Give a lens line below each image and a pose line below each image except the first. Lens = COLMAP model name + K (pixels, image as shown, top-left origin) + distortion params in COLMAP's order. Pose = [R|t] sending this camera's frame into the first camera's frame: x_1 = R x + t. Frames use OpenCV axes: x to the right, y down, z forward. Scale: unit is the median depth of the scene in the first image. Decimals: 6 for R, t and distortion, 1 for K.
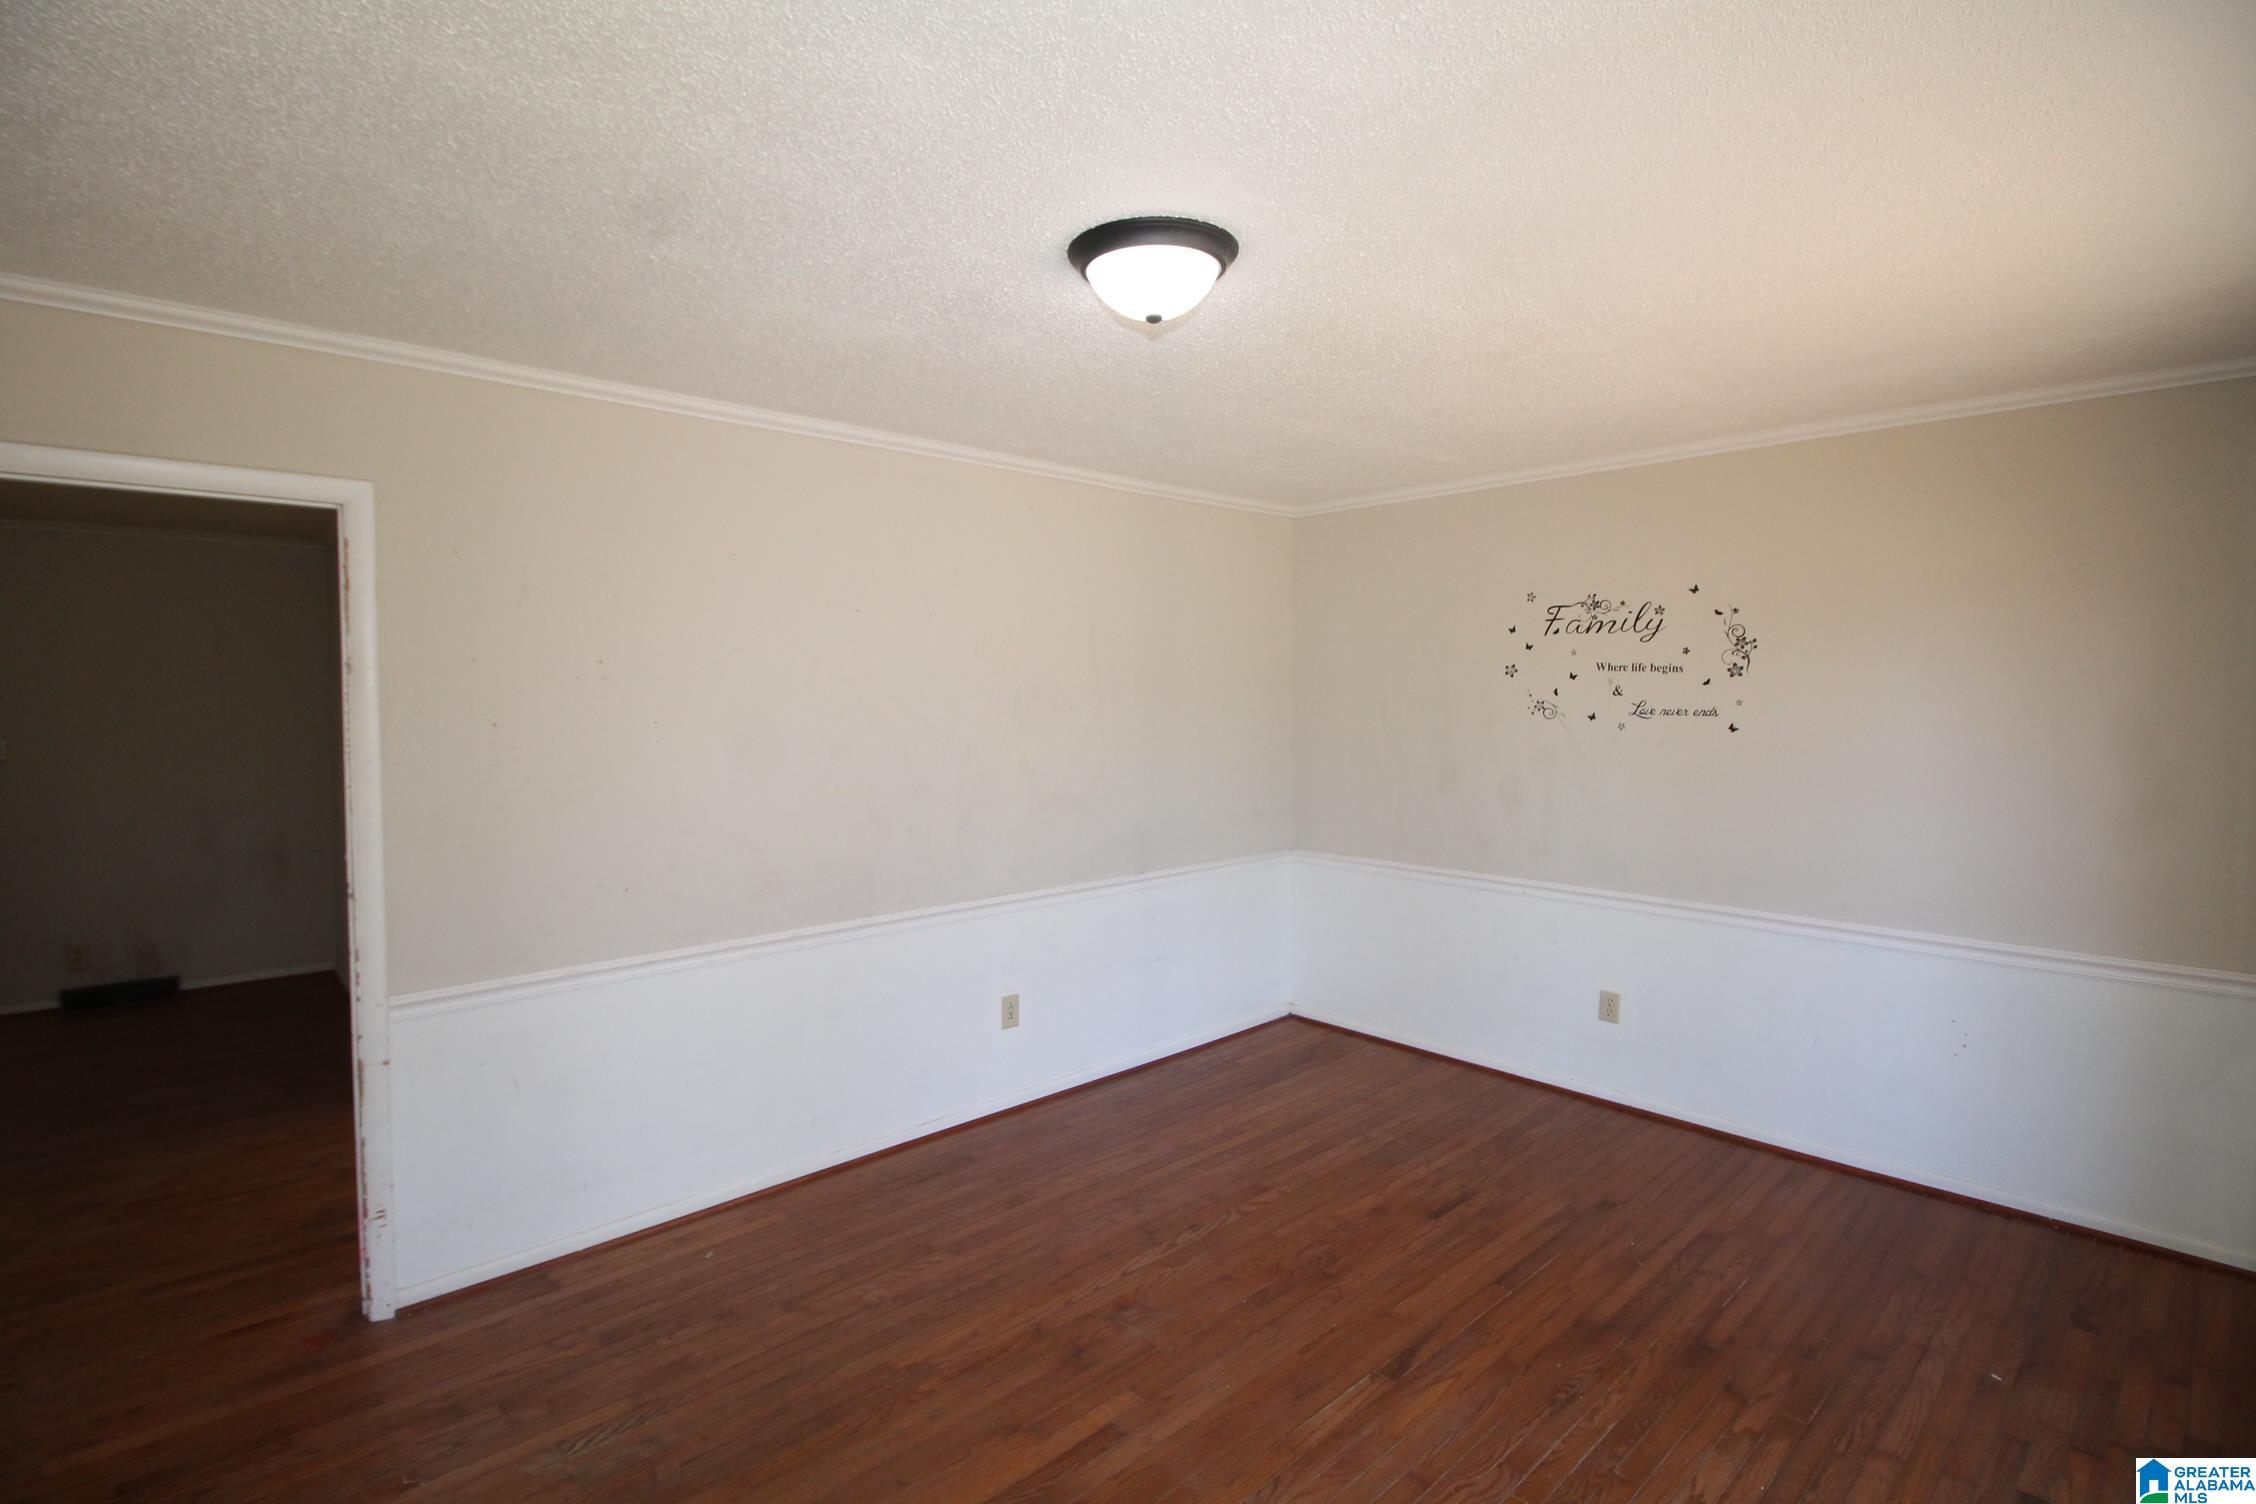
lens RADIAL K [[1063.5, 0, 1132.2], [0, 1063.5, 747.9], [0, 0, 1]] dist [-0.015316, -0.000389]
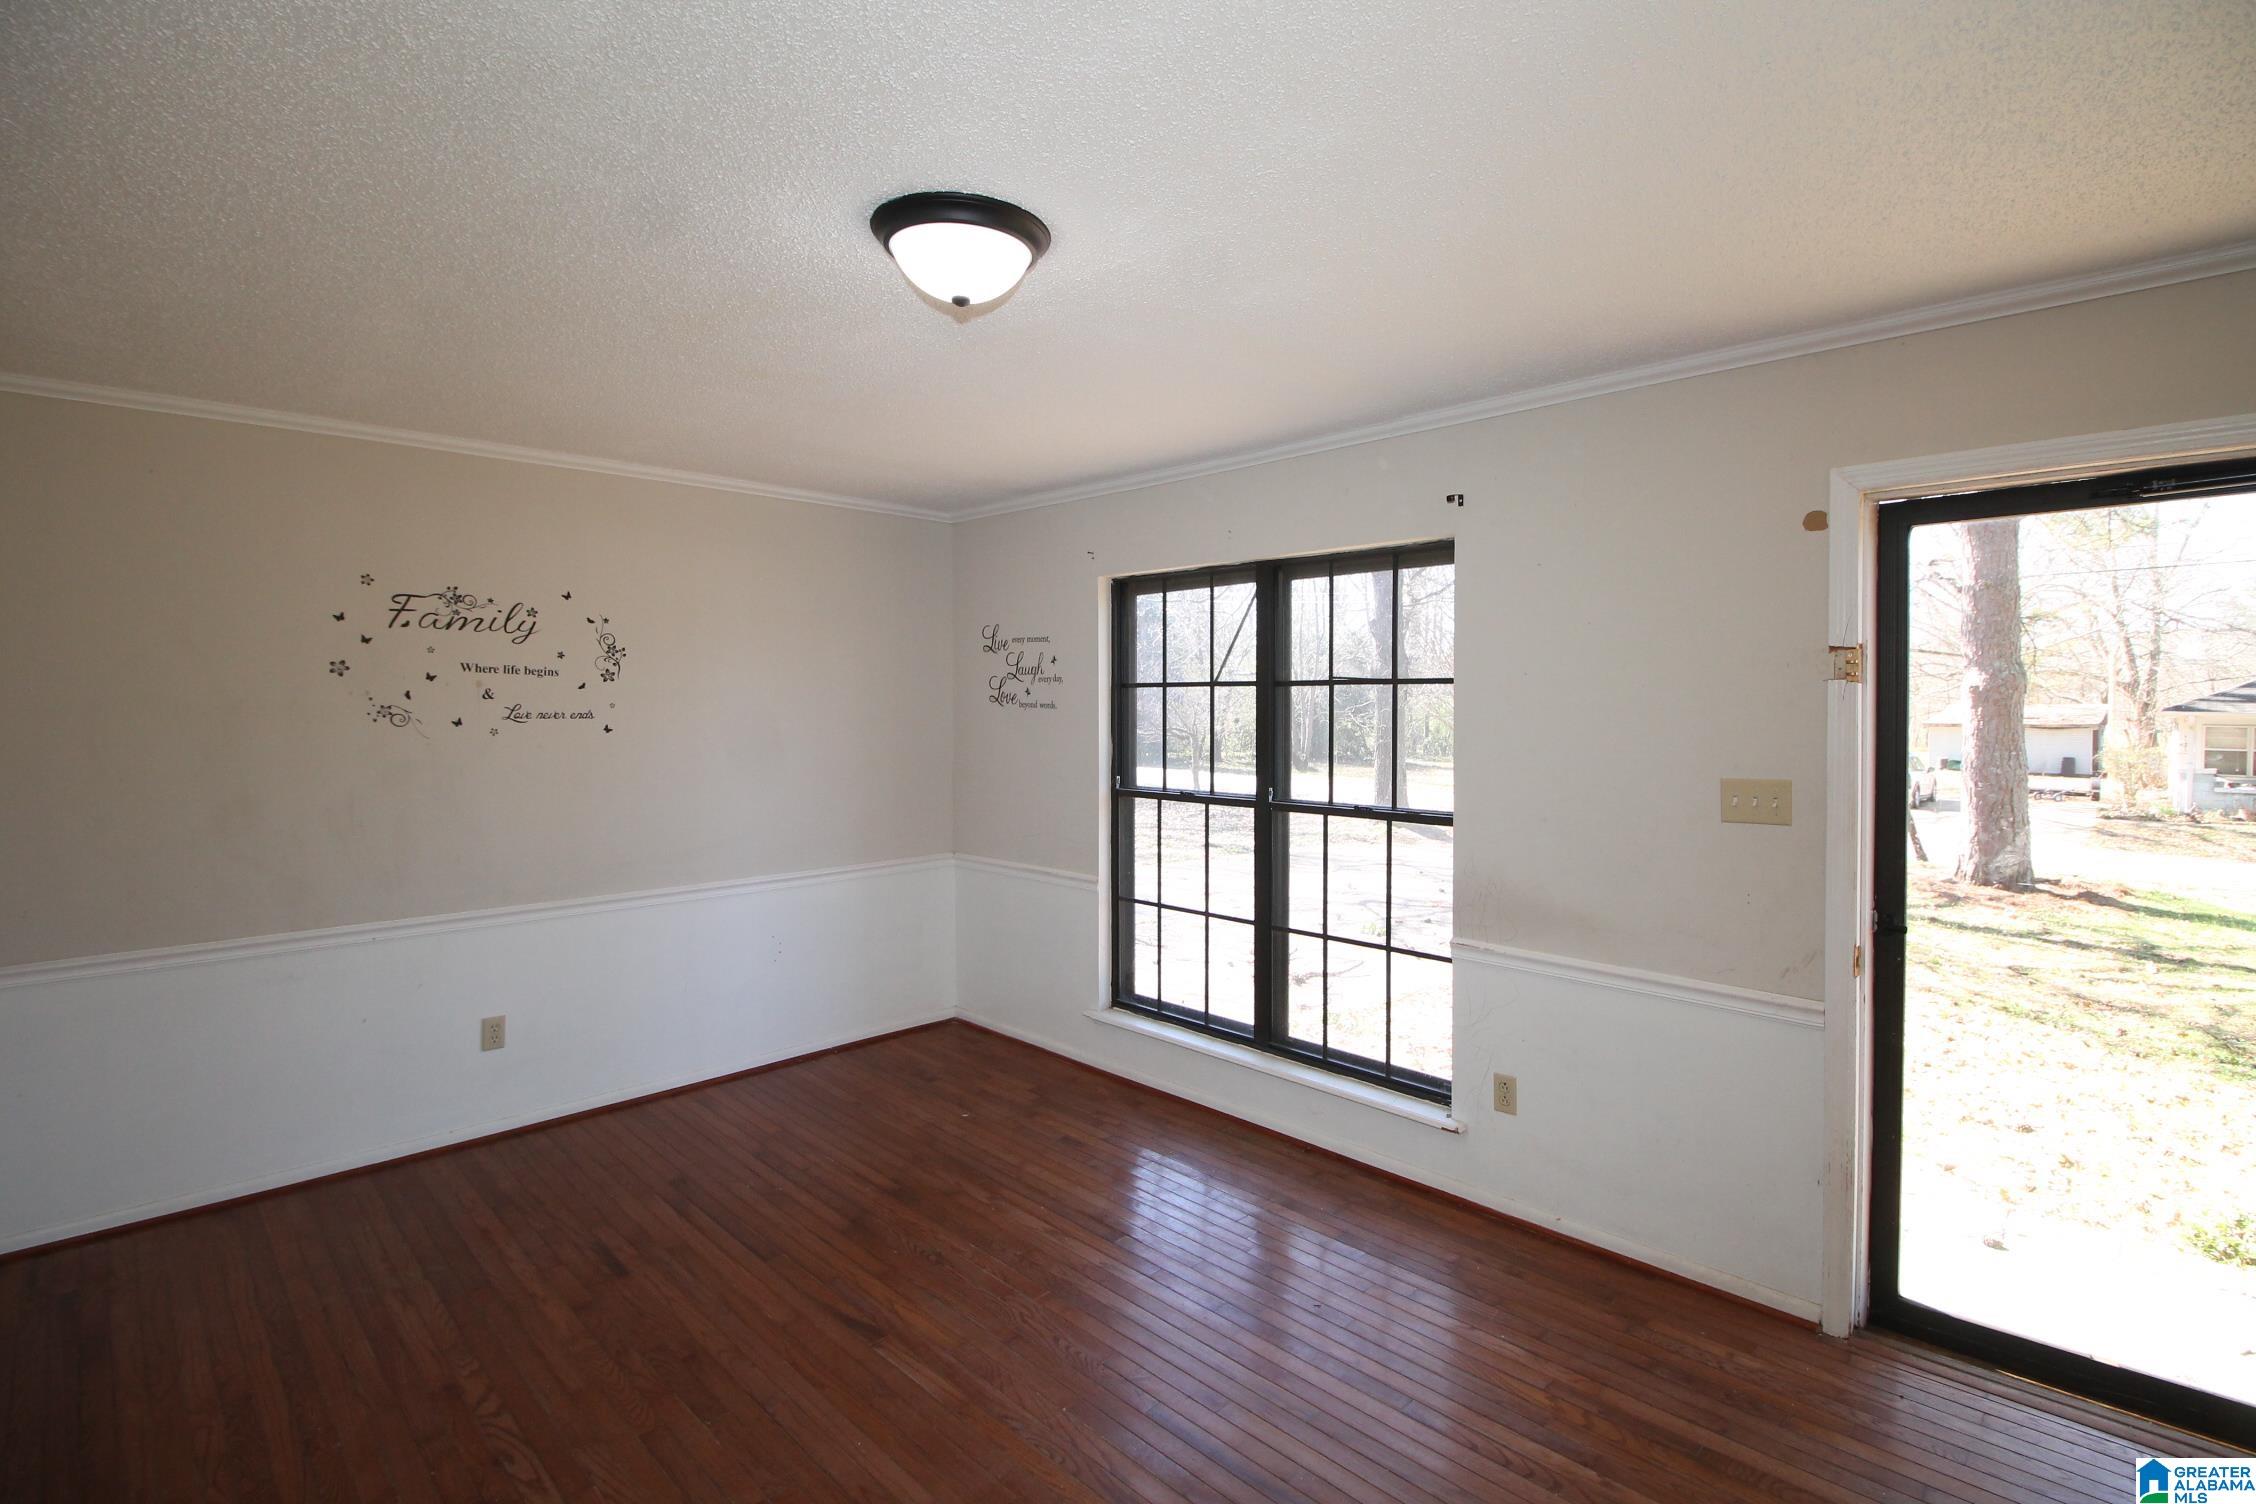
lens RADIAL K [[1063.5, 0, 1137.5], [0, 1063.5, 743.3], [0, 0, 1]] dist [-0.015316, -0.000389]
pose [[-0.040385, -0.035581, 0.998550, -0.515452], [0.051966, 0.997938, 0.037661, -0.016259], [-0.997832, 0.053412, -0.038453, 0.482012]]
